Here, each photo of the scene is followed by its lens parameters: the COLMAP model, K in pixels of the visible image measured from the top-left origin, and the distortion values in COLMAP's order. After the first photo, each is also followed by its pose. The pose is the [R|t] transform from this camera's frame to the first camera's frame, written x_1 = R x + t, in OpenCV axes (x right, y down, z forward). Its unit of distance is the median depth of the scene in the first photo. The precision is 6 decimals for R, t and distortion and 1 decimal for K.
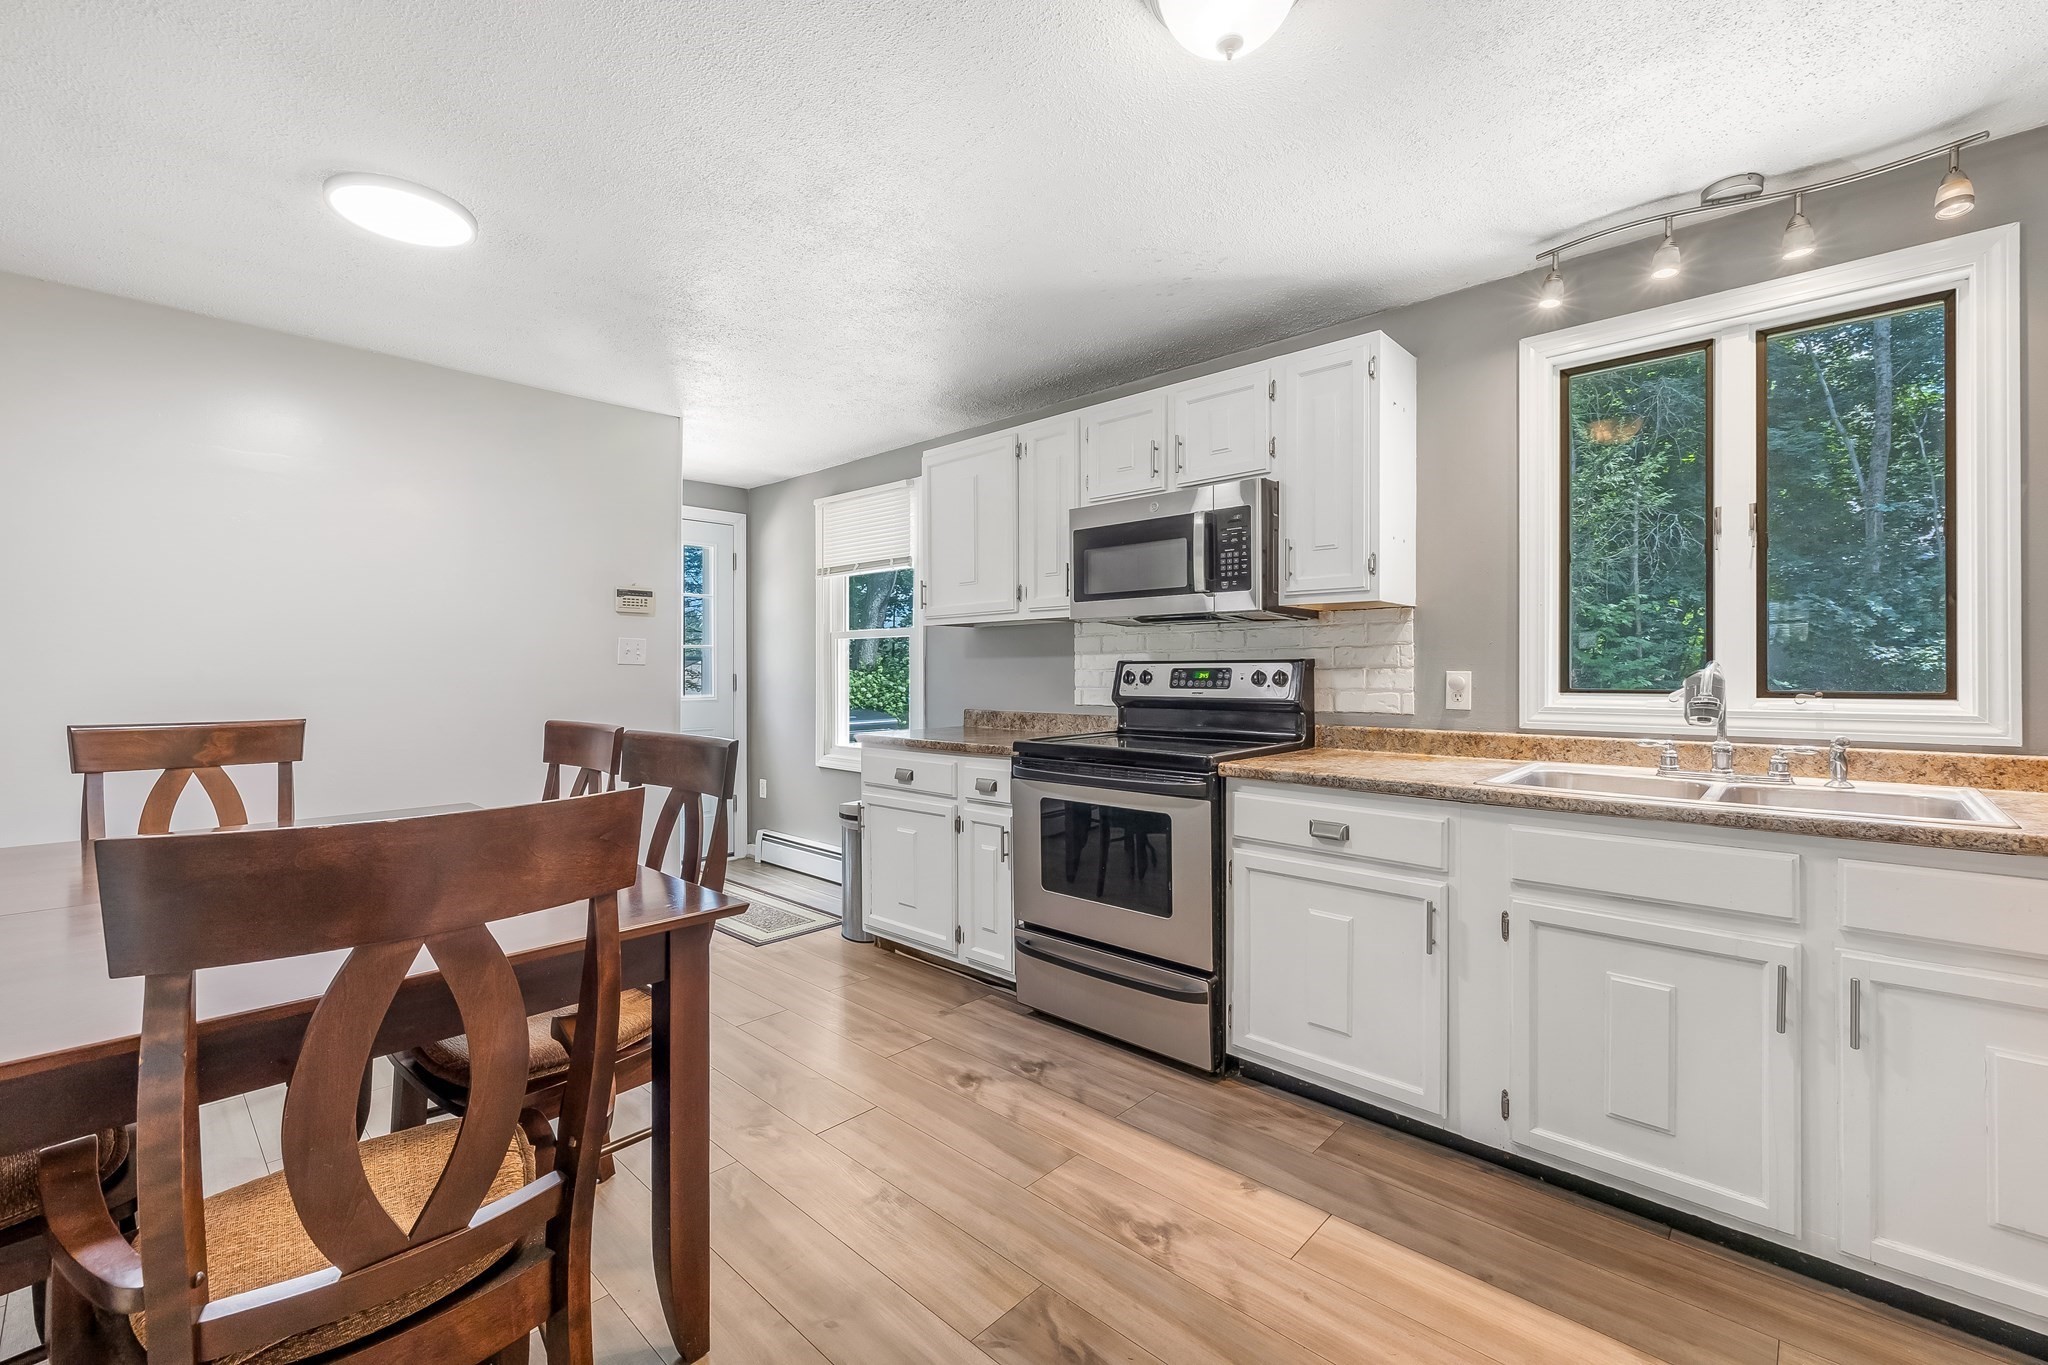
lens RADIAL K [[861.5, 0, 1028.1], [0, 861.5, 677.0], [0, 0, 1]] dist [-0.003206, 0.000529]
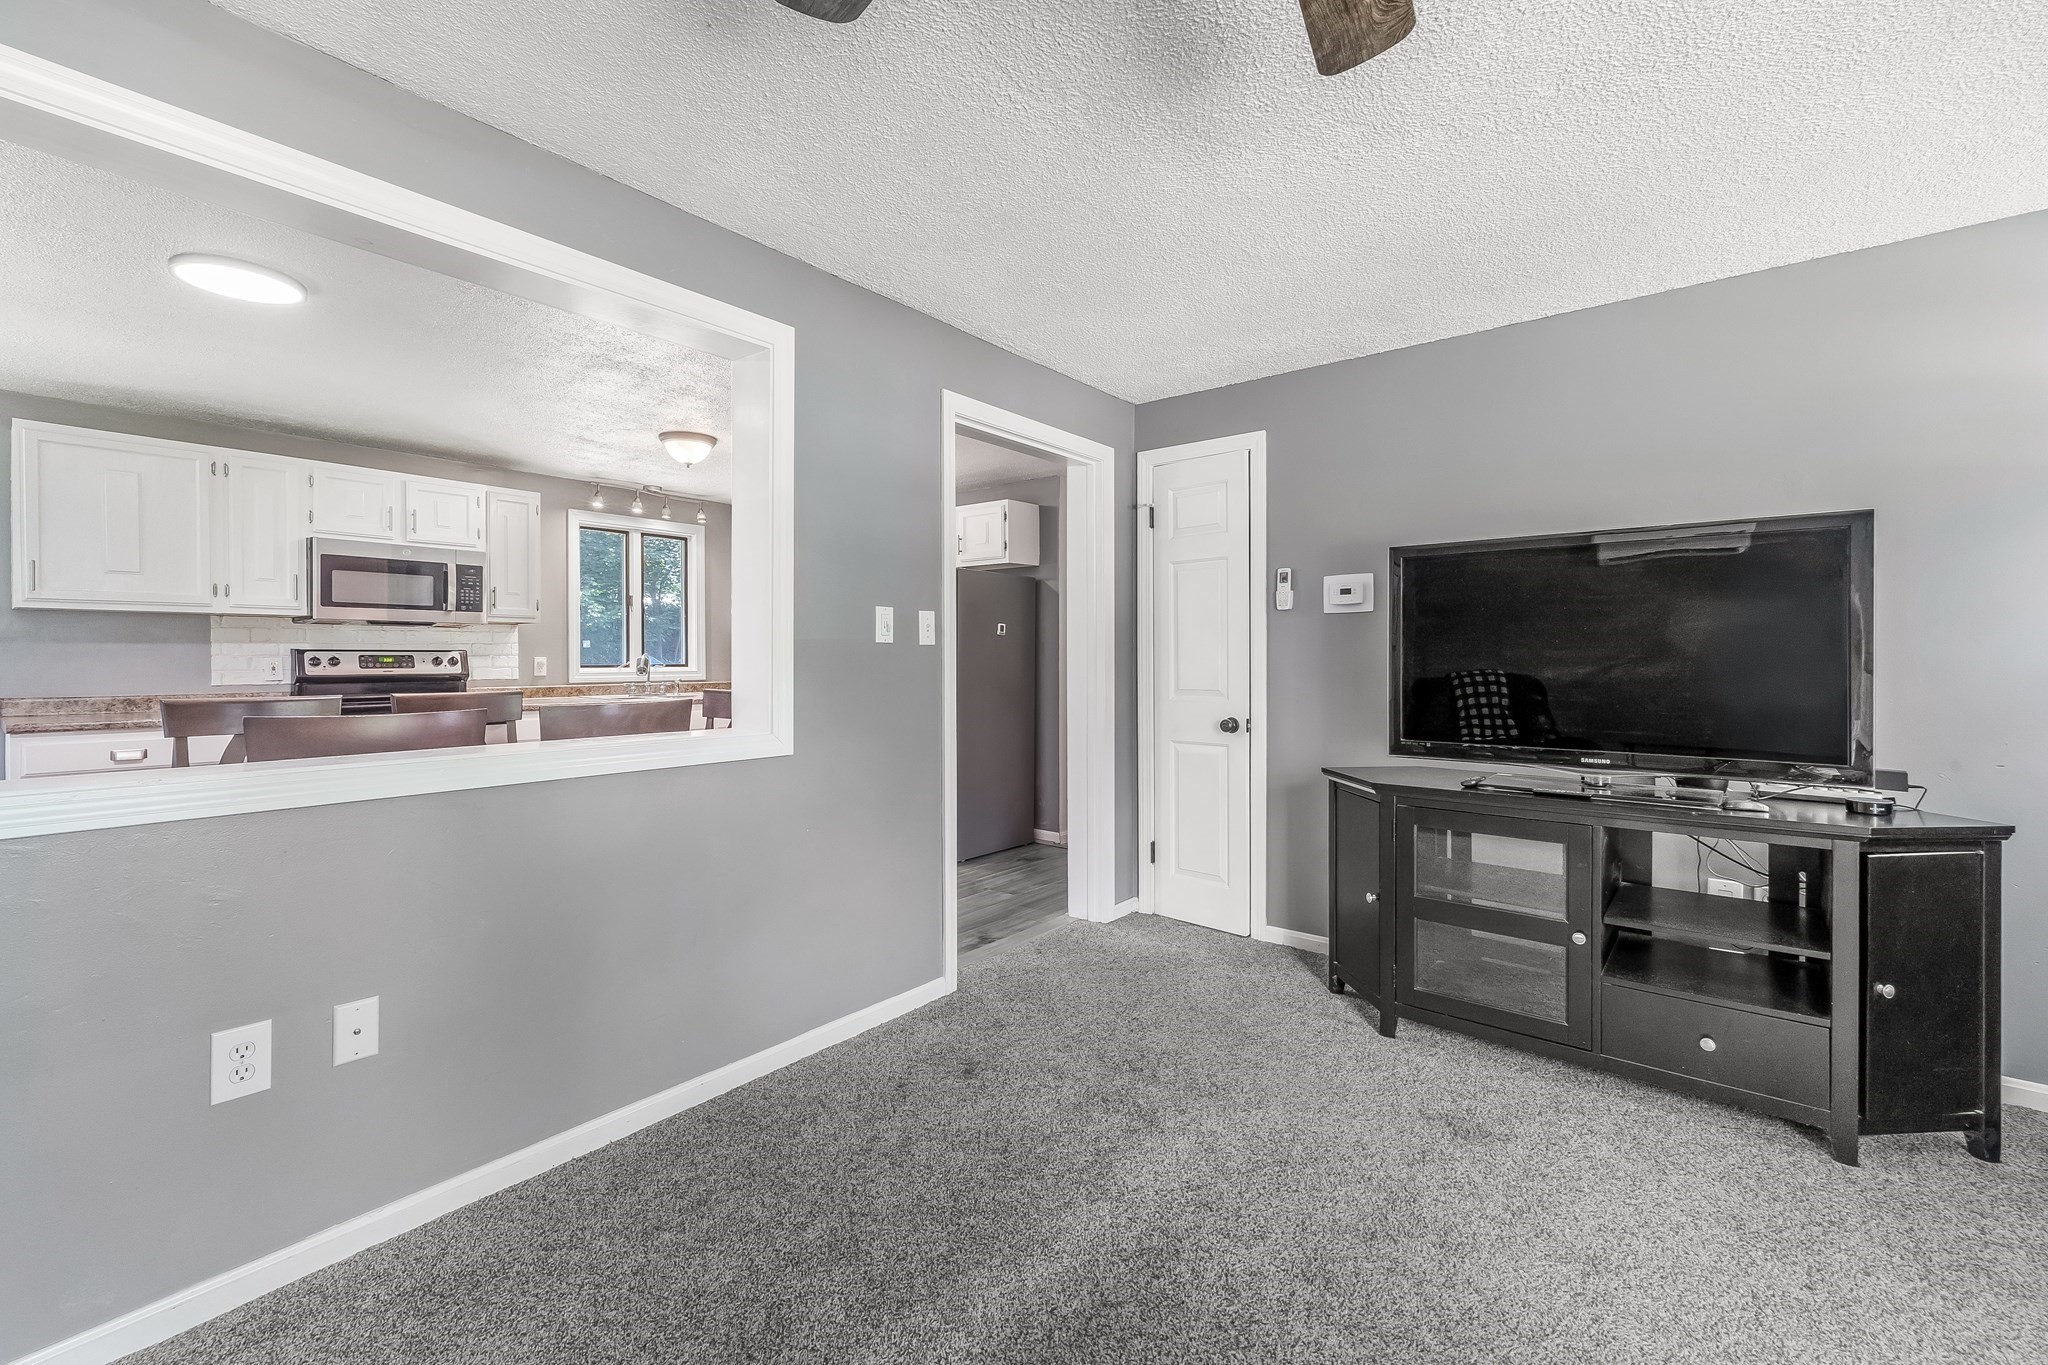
lens RADIAL K [[861.5, 0, 1006.8], [0, 861.5, 680.5], [0, 0, 1]] dist [-0.003206, 0.000529]
pose [[-0.051781, -0.021175, 0.998434, -1.984621], [0.009513, 0.999719, 0.021695, 0.017779], [-0.998613, 0.010621, -0.051565, -0.023248]]
